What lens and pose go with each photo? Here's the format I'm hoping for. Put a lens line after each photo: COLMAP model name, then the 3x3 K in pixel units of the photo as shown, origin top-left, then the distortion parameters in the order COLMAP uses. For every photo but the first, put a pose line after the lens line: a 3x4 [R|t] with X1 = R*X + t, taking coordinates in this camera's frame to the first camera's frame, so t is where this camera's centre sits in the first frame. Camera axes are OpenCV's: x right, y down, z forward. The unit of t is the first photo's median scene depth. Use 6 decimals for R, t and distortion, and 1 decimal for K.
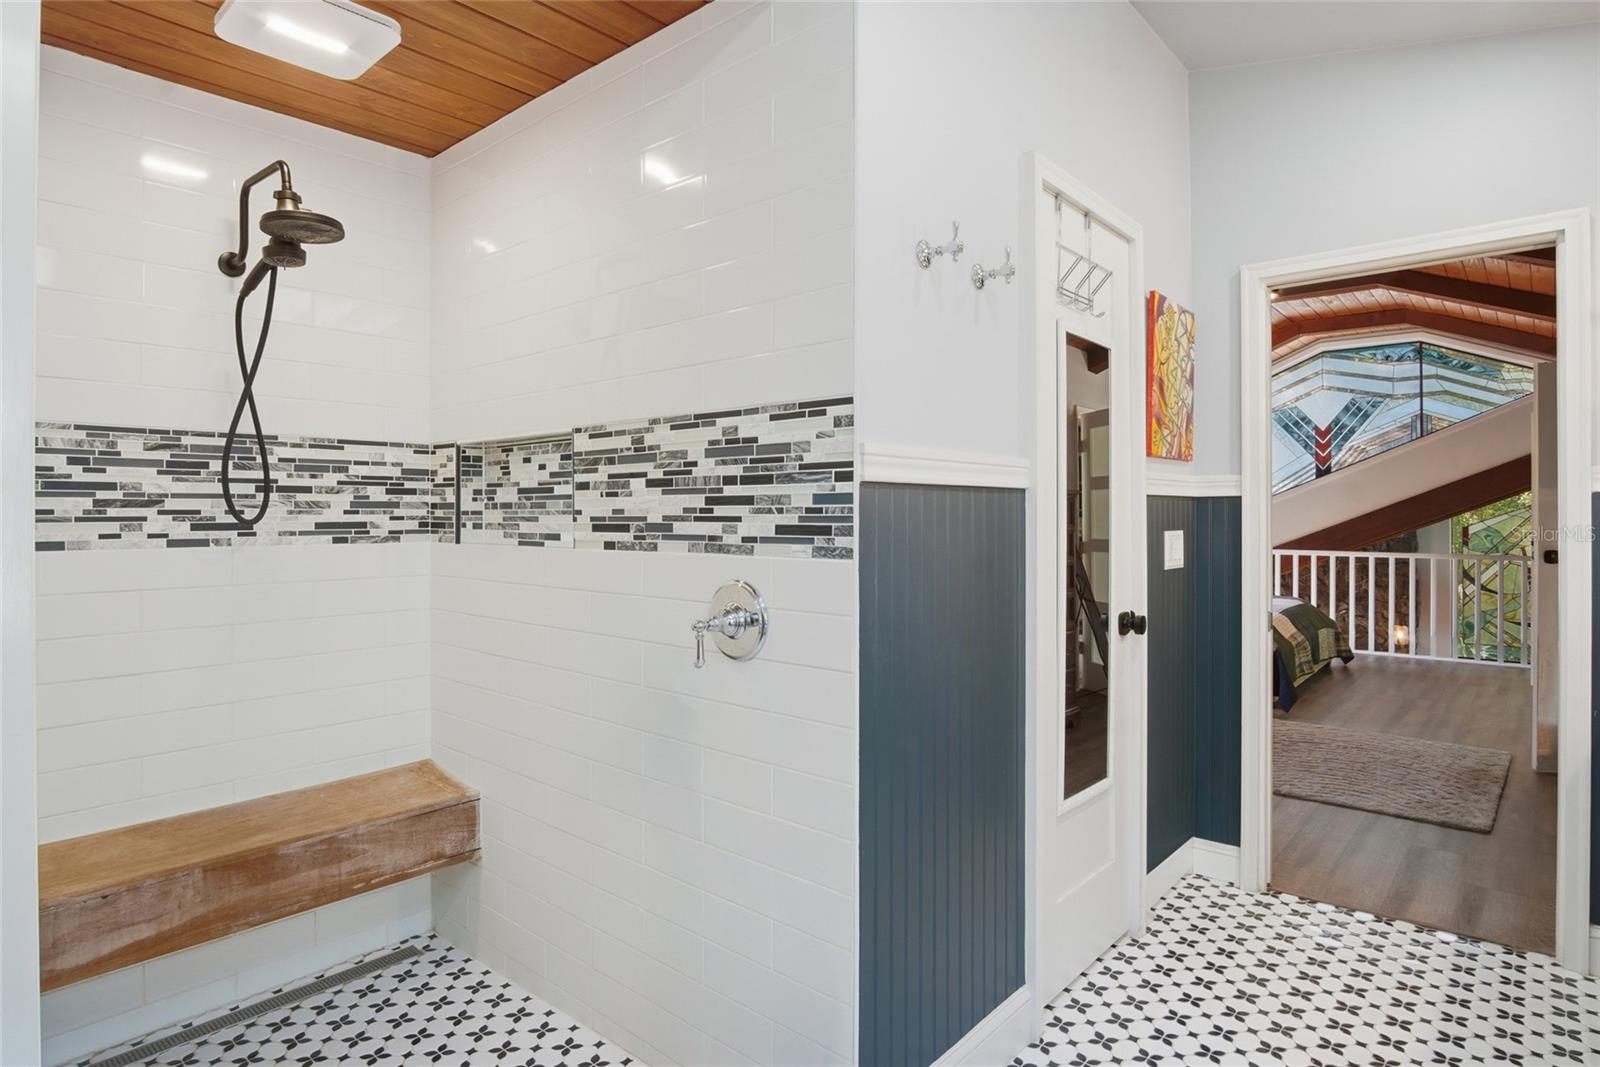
lens RADIAL K [[903.0, 0, 793.5], [0, 903.0, 511.5], [0, 0, 1]] dist [-0.023171, 0.002767]
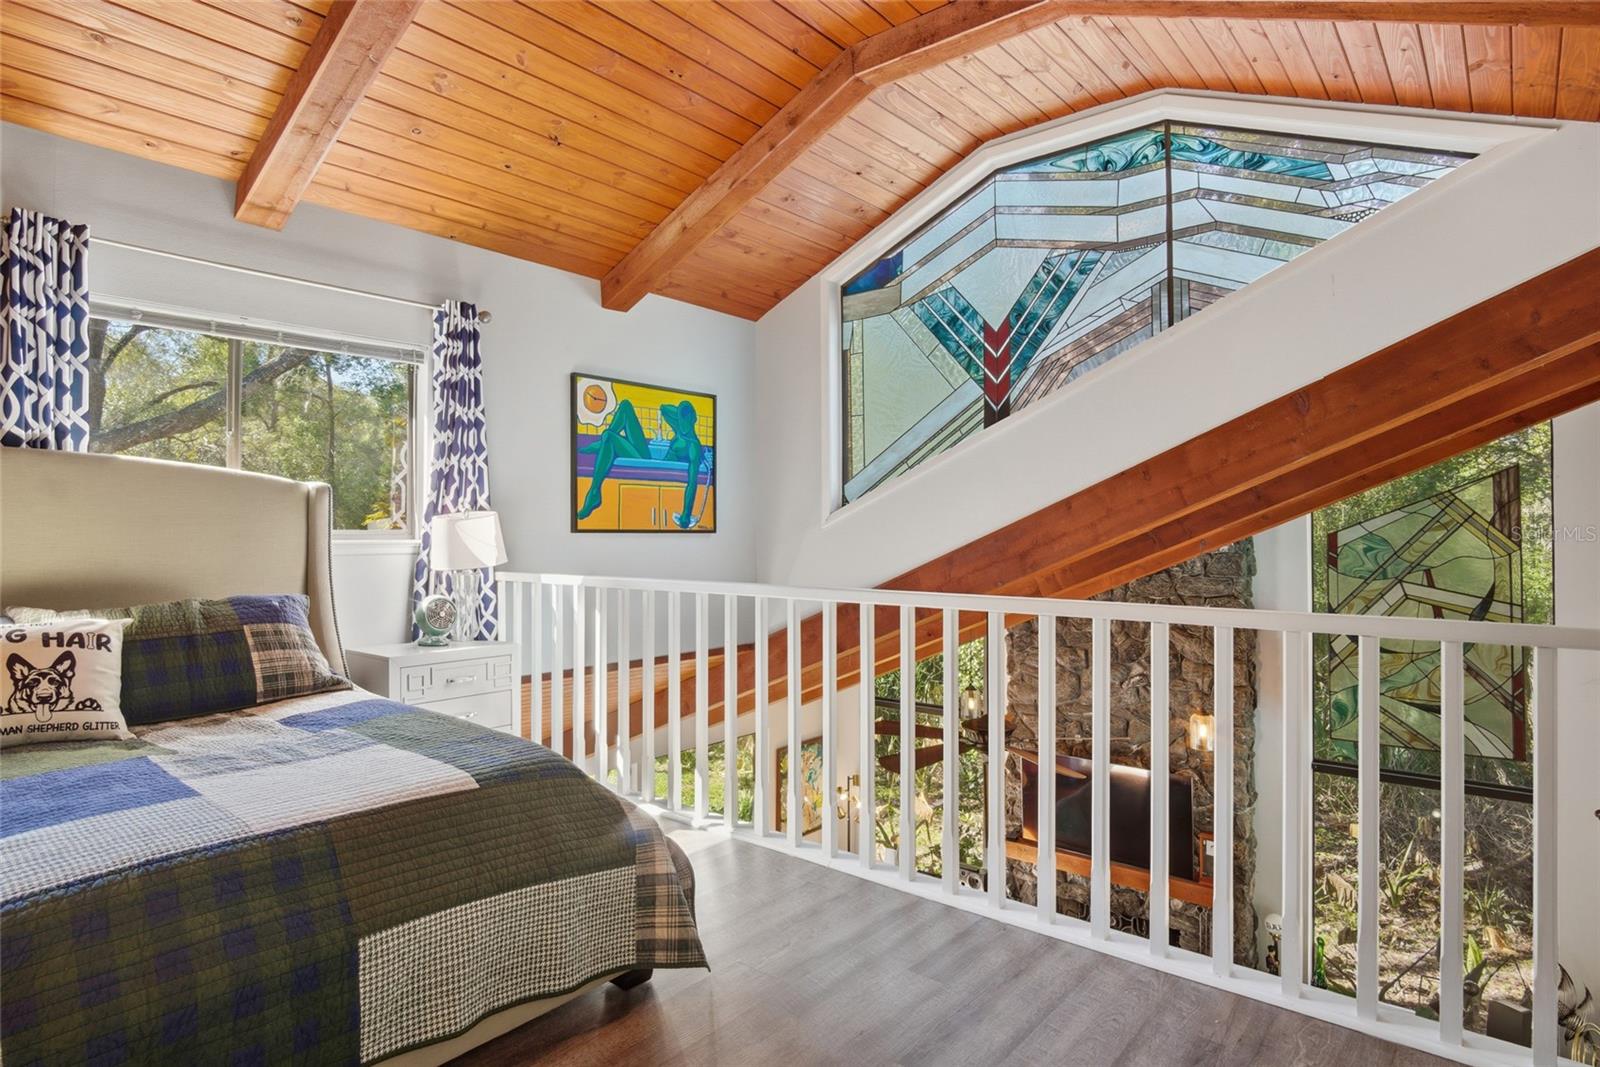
lens RADIAL K [[891.8, 0, 796.4], [0, 891.8, 515.9], [0, 0, 1]] dist [-0.039220, 0.011687]
pose [[0.999909, -0.000070, 0.013466, 0.480620], [0.000277, 0.999881, -0.015394, 0.017391], [-0.013464, 0.015396, 0.999791, 0.526365]]
